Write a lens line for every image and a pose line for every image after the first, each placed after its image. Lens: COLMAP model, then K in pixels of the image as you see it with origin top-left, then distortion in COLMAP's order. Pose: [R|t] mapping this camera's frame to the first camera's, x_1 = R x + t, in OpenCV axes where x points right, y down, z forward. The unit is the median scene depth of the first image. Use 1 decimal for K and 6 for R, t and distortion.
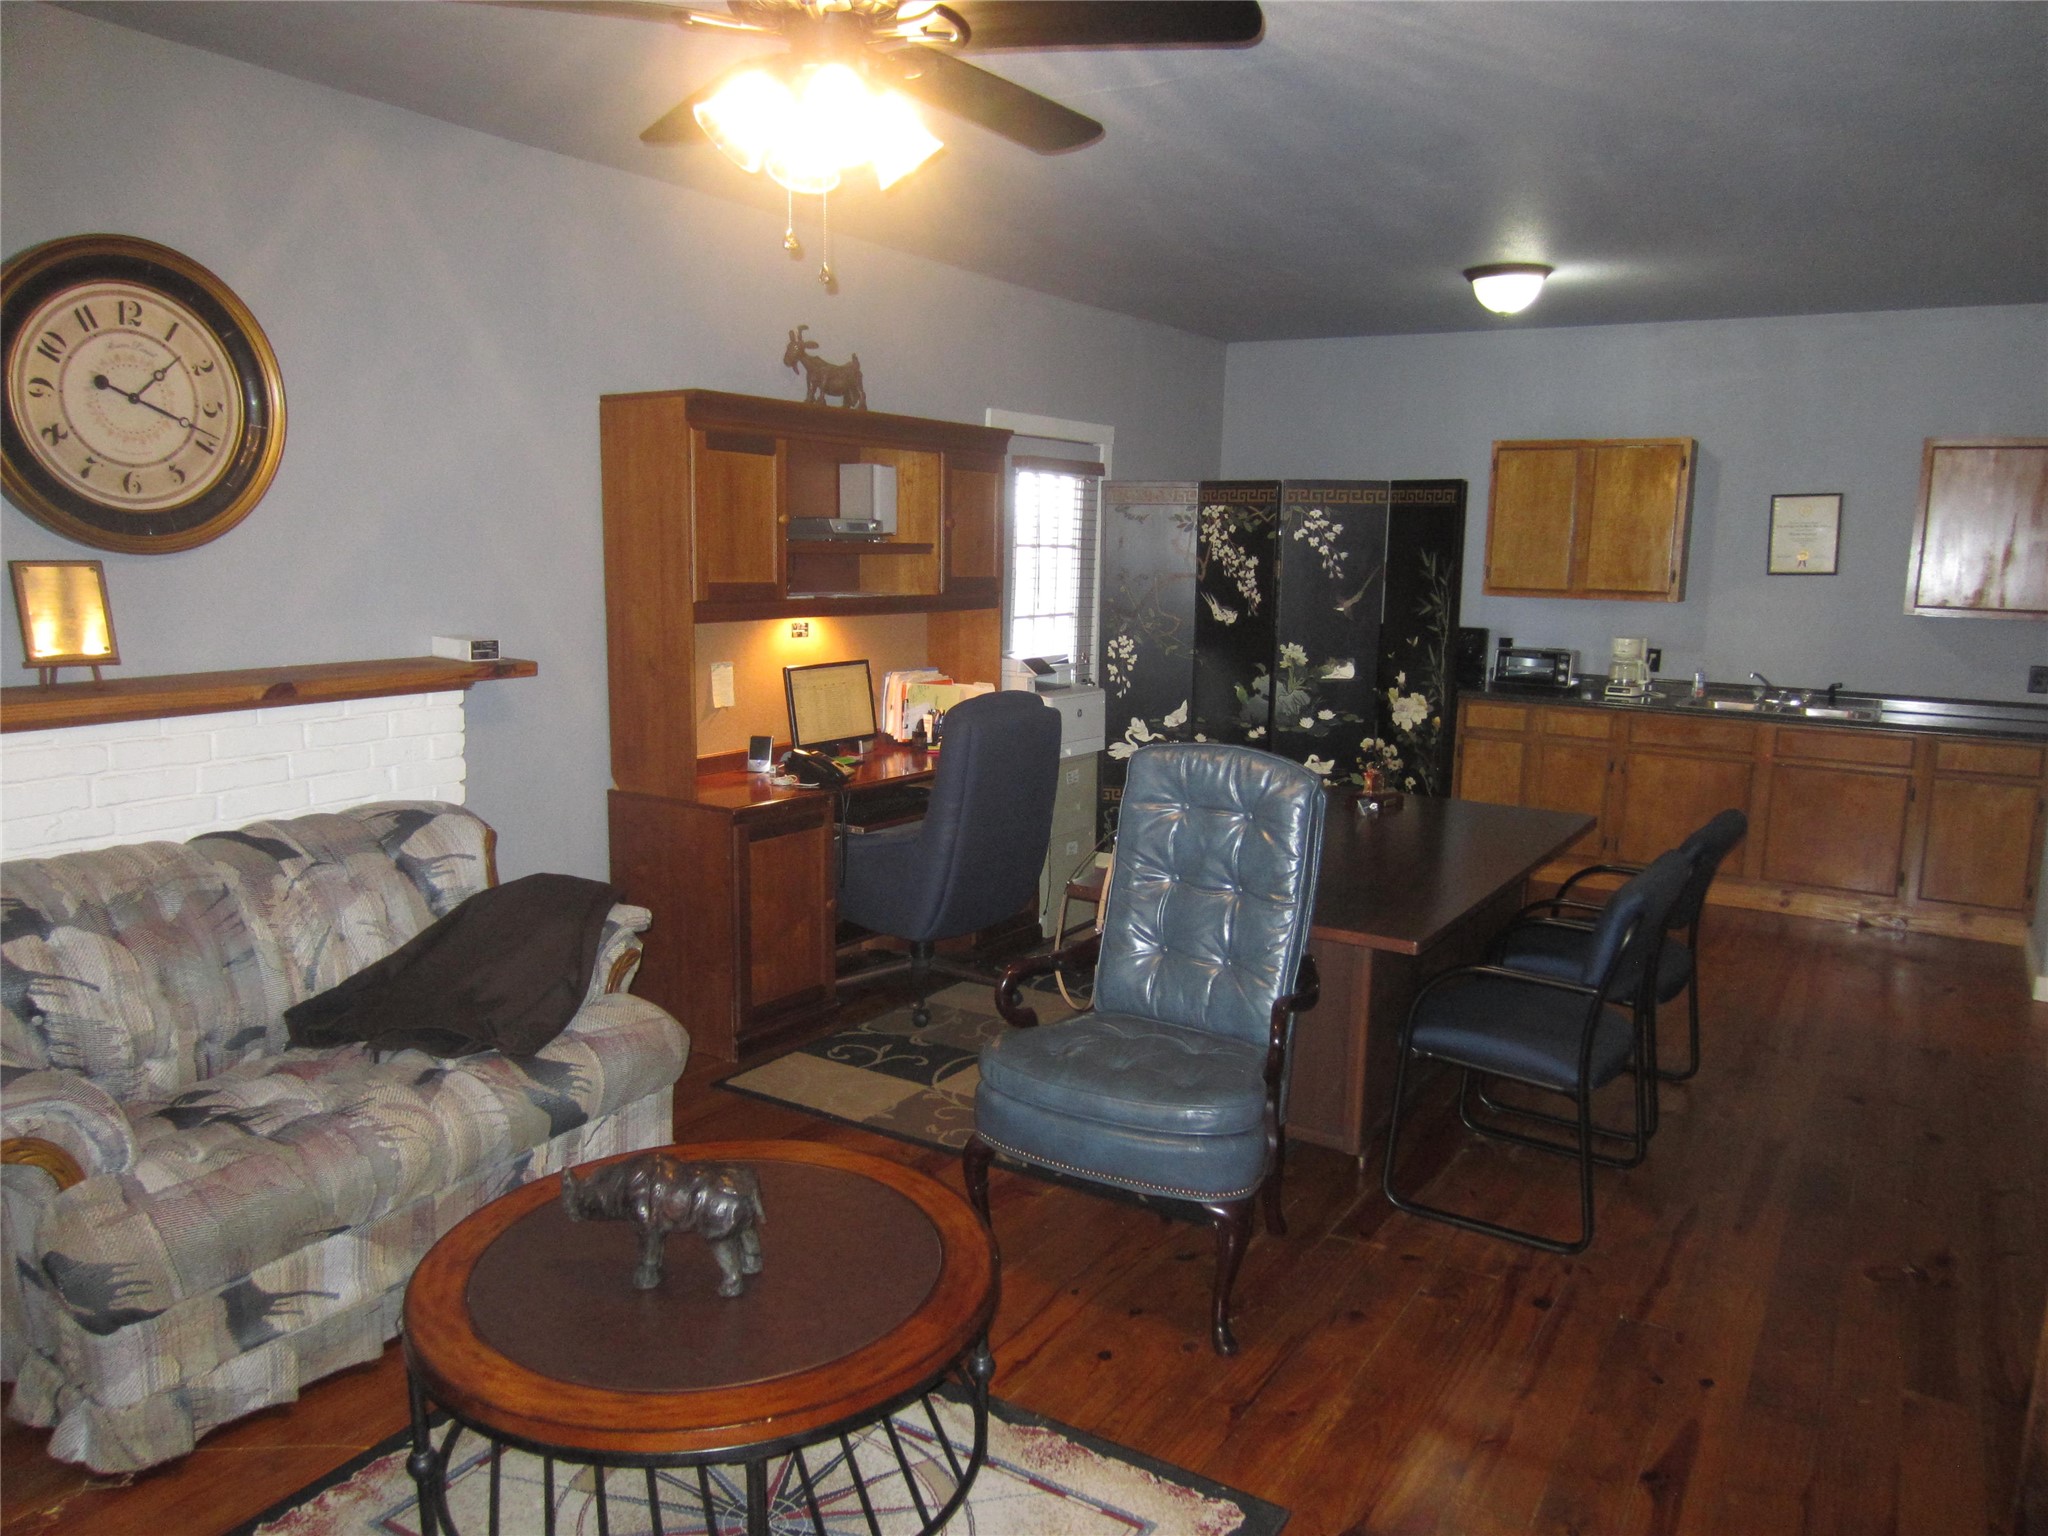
lens RADIAL K [[1467.7, 0, 1026.7], [0, 1467.7, 772.2], [0, 0, 1]] dist [-0.028912, 0.012012]
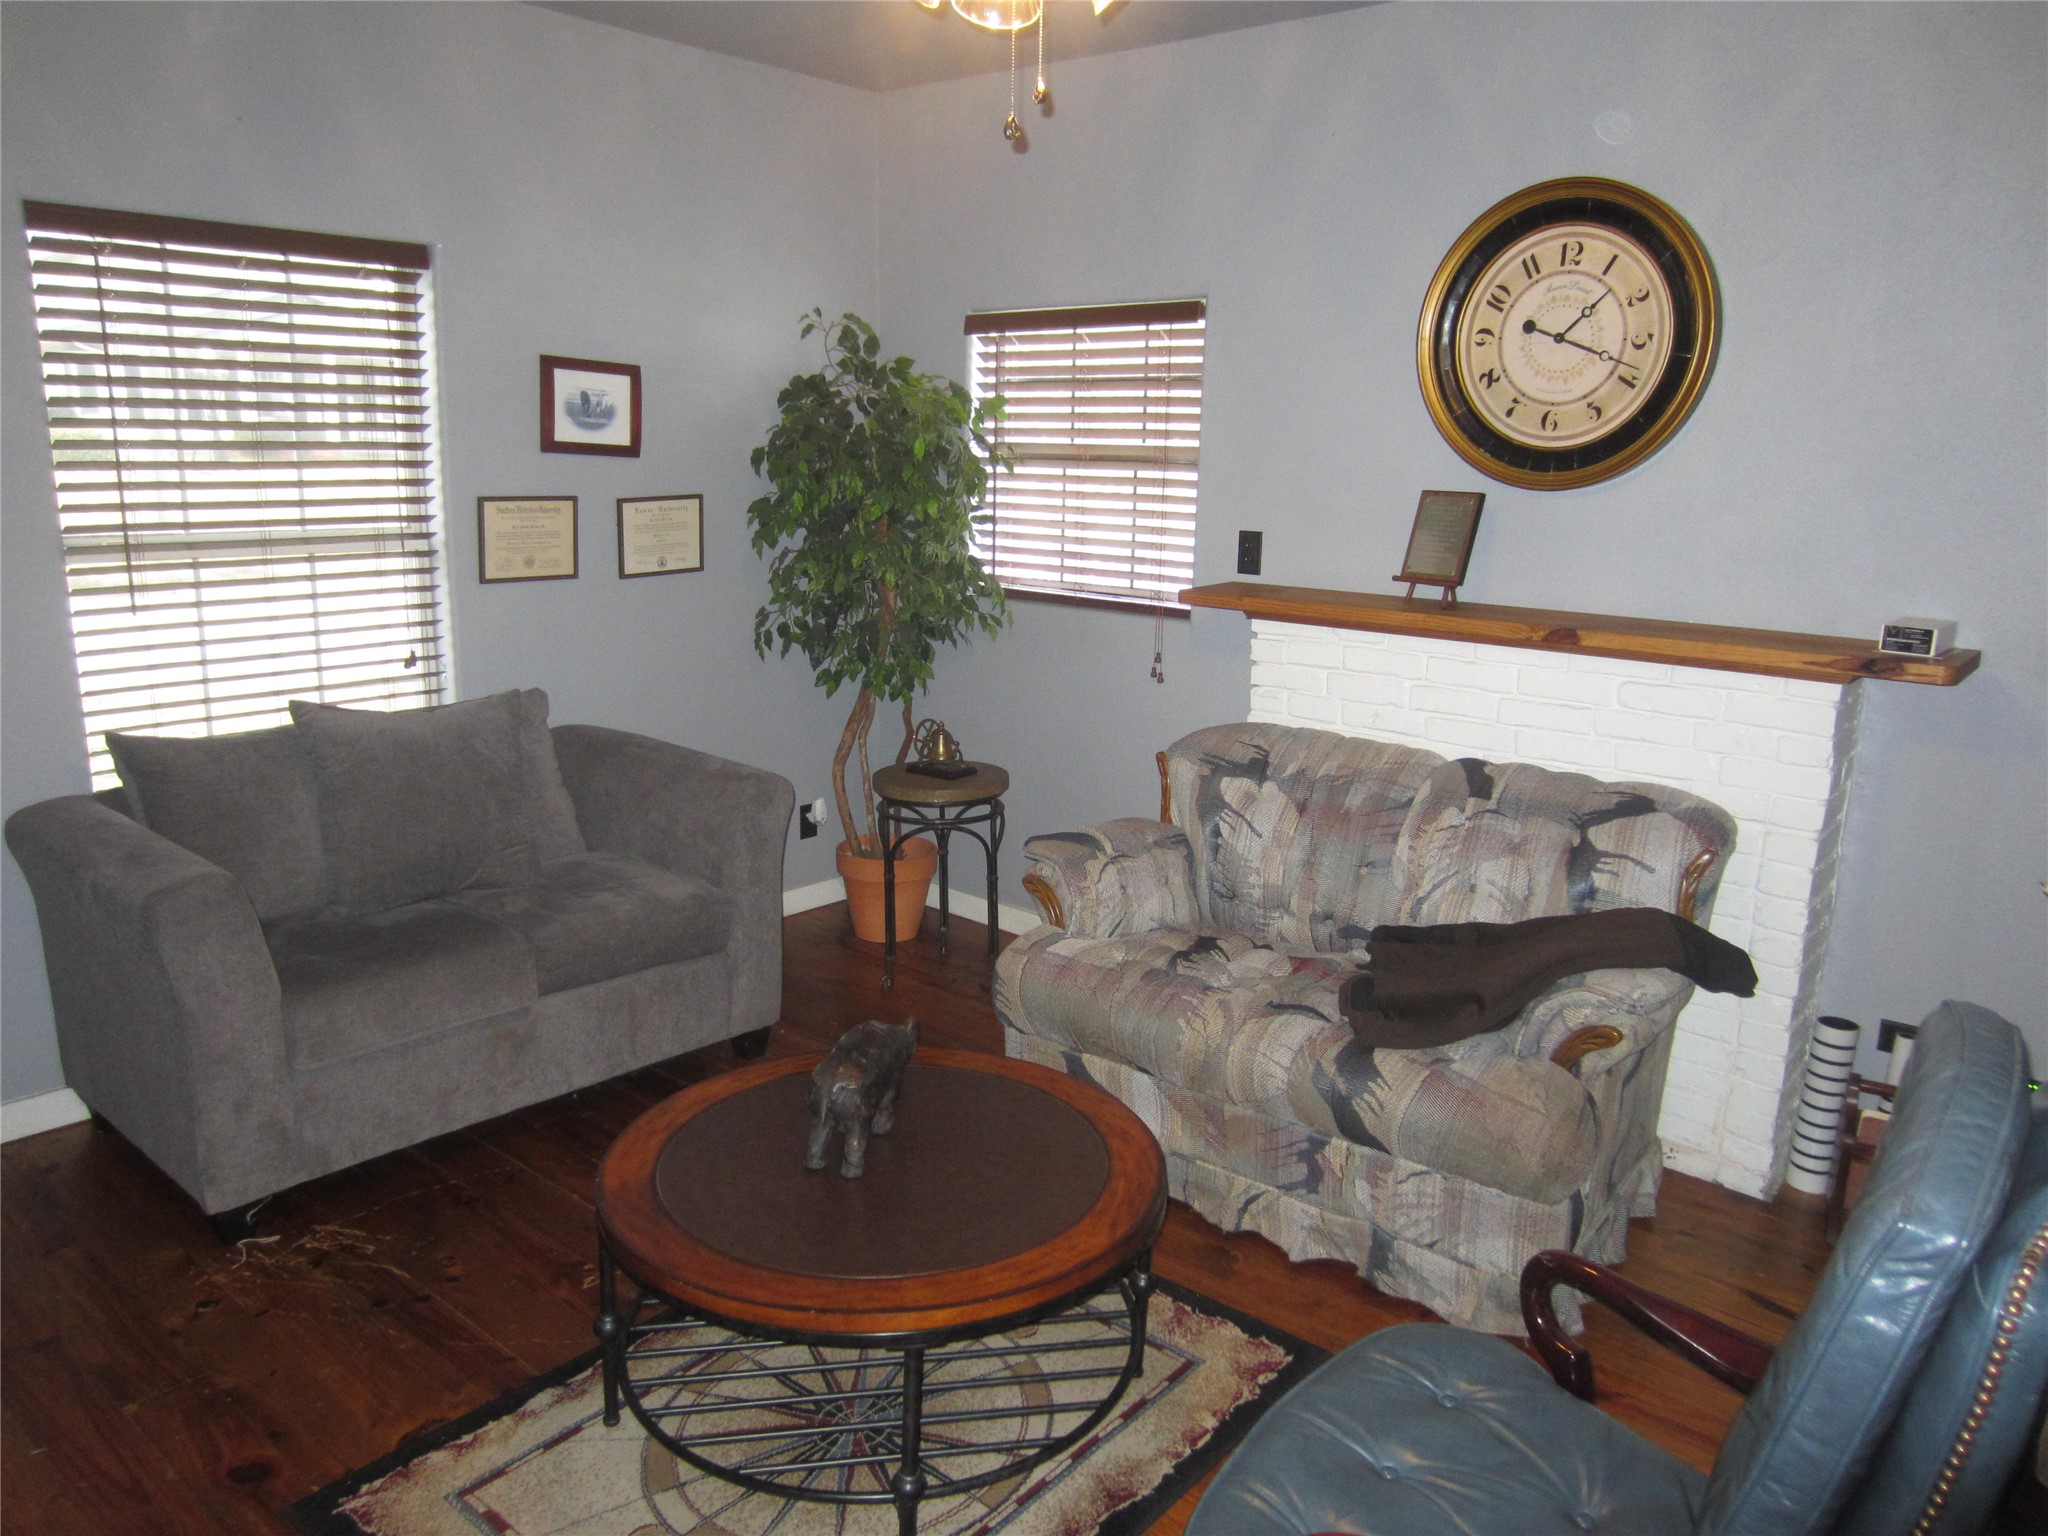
lens RADIAL K [[1467.7, 0, 1026.0], [0, 1467.7, 776.8], [0, 0, 1]] dist [-0.028912, 0.012012]
pose [[-0.165477, 0.195756, -0.966590, 0.505057], [-0.182861, 0.957017, 0.225123, -0.122716], [0.969113, 0.214005, -0.122568, 0.822219]]
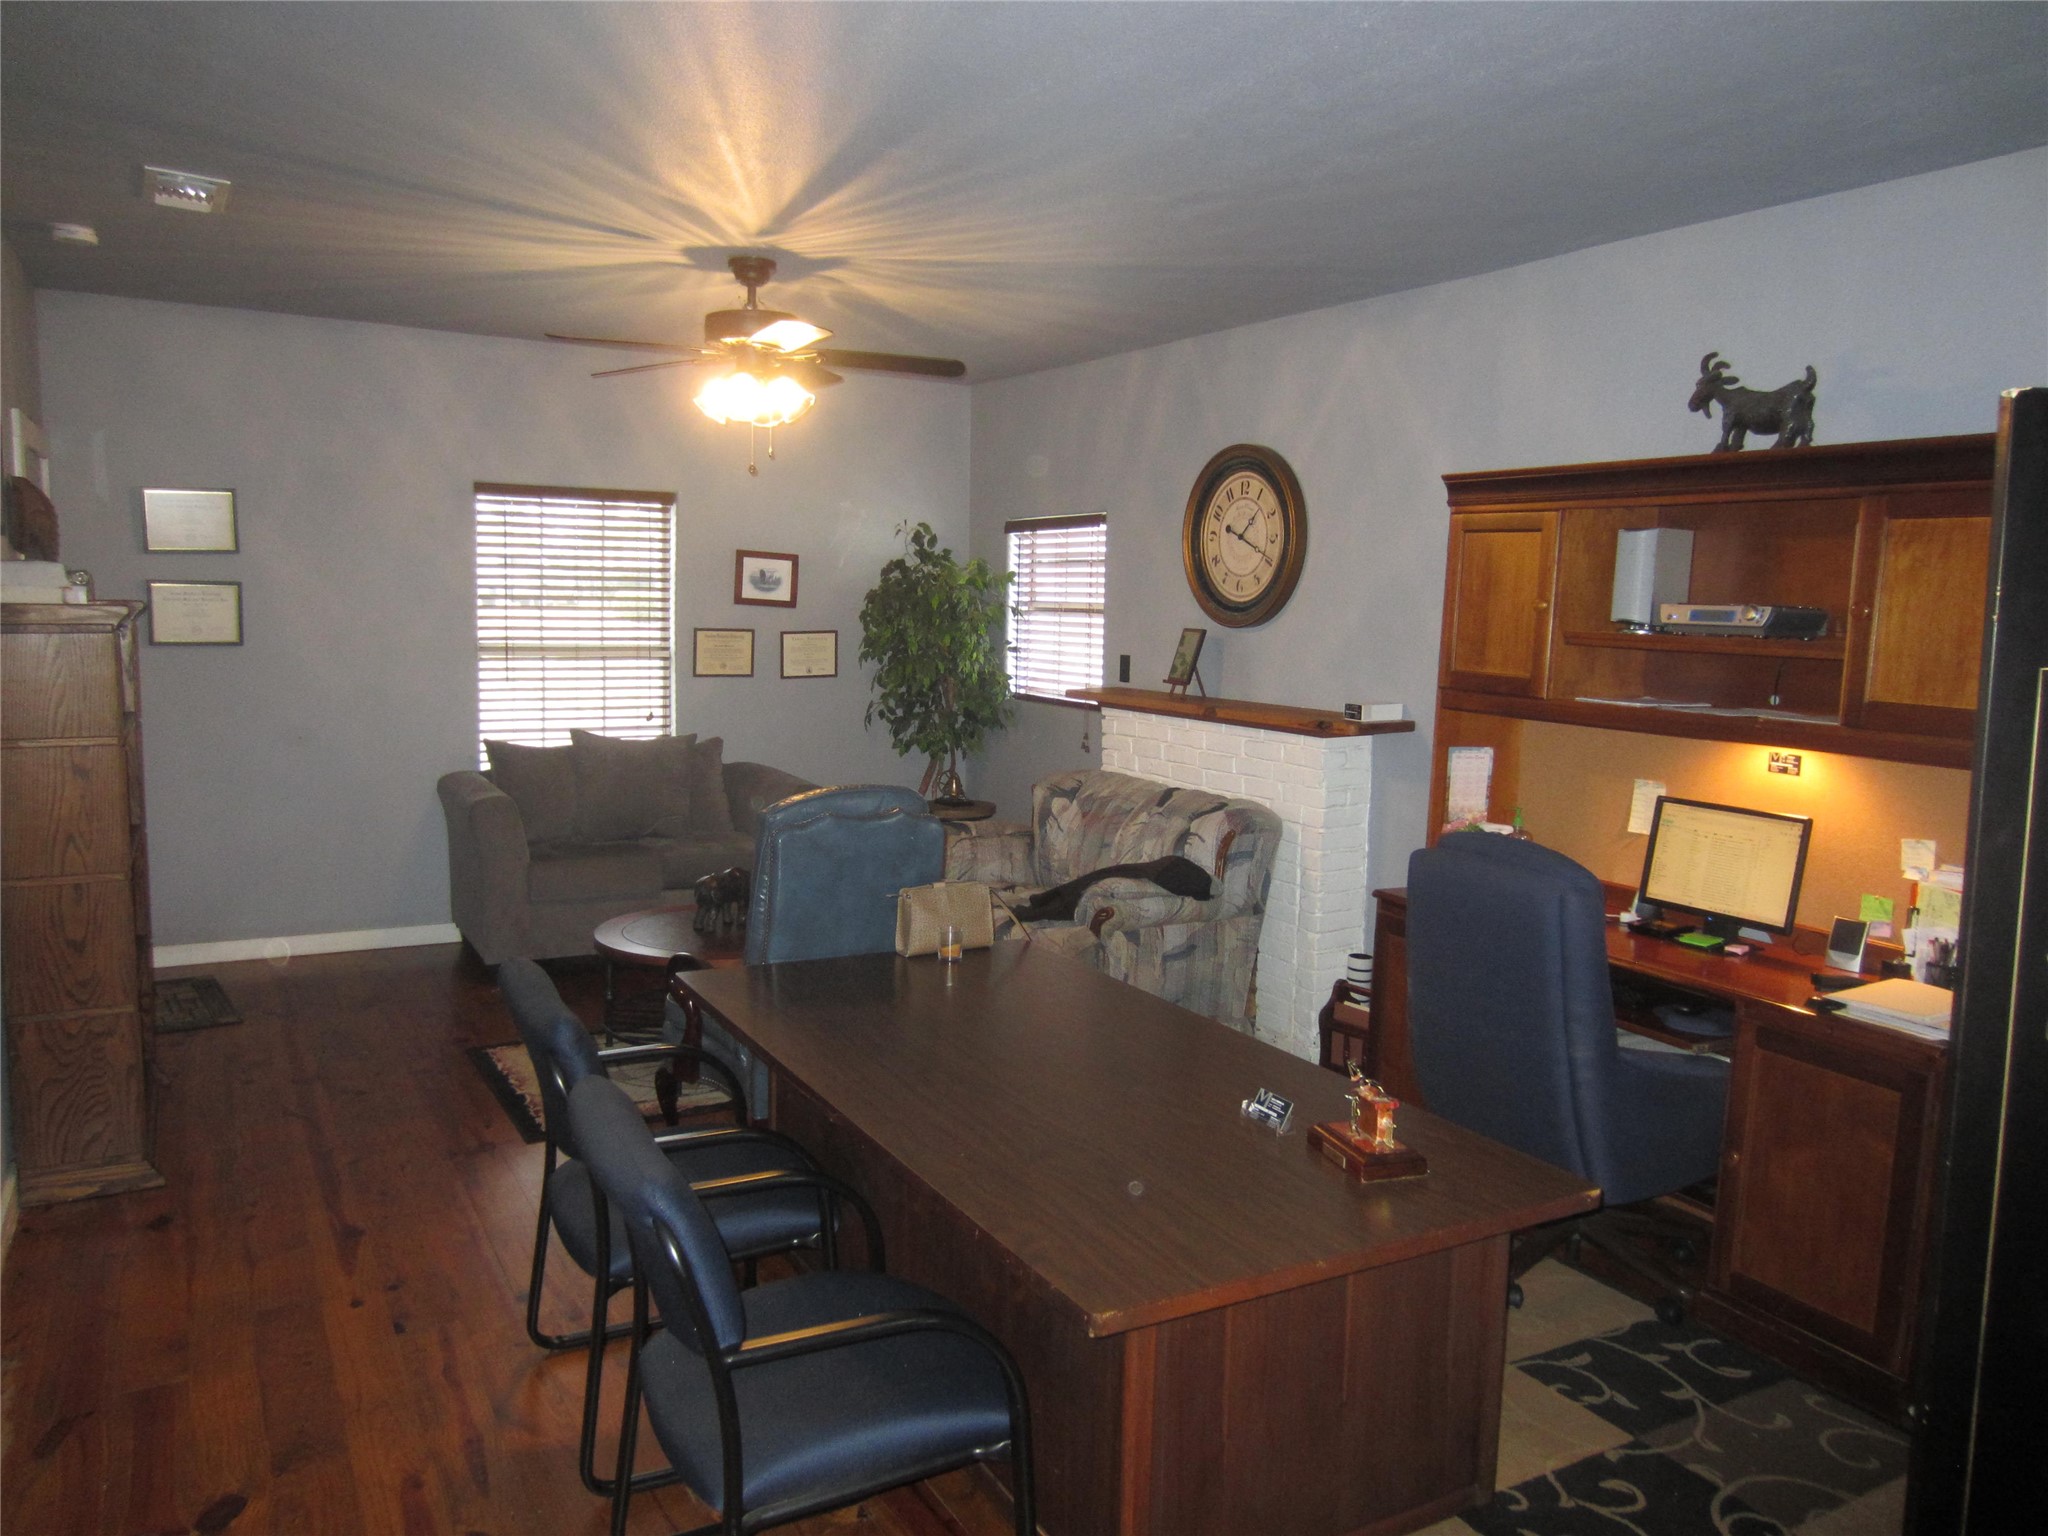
lens RADIAL K [[1467.7, 0, 1022.6], [0, 1467.7, 764.2], [0, 0, 1]] dist [-0.028912, 0.012012]
pose [[-0.481118, 0.066485, -0.874131, 1.026644], [-0.175527, 0.969623, 0.170358, -0.245577], [0.858904, 0.235396, -0.454833, 1.617374]]
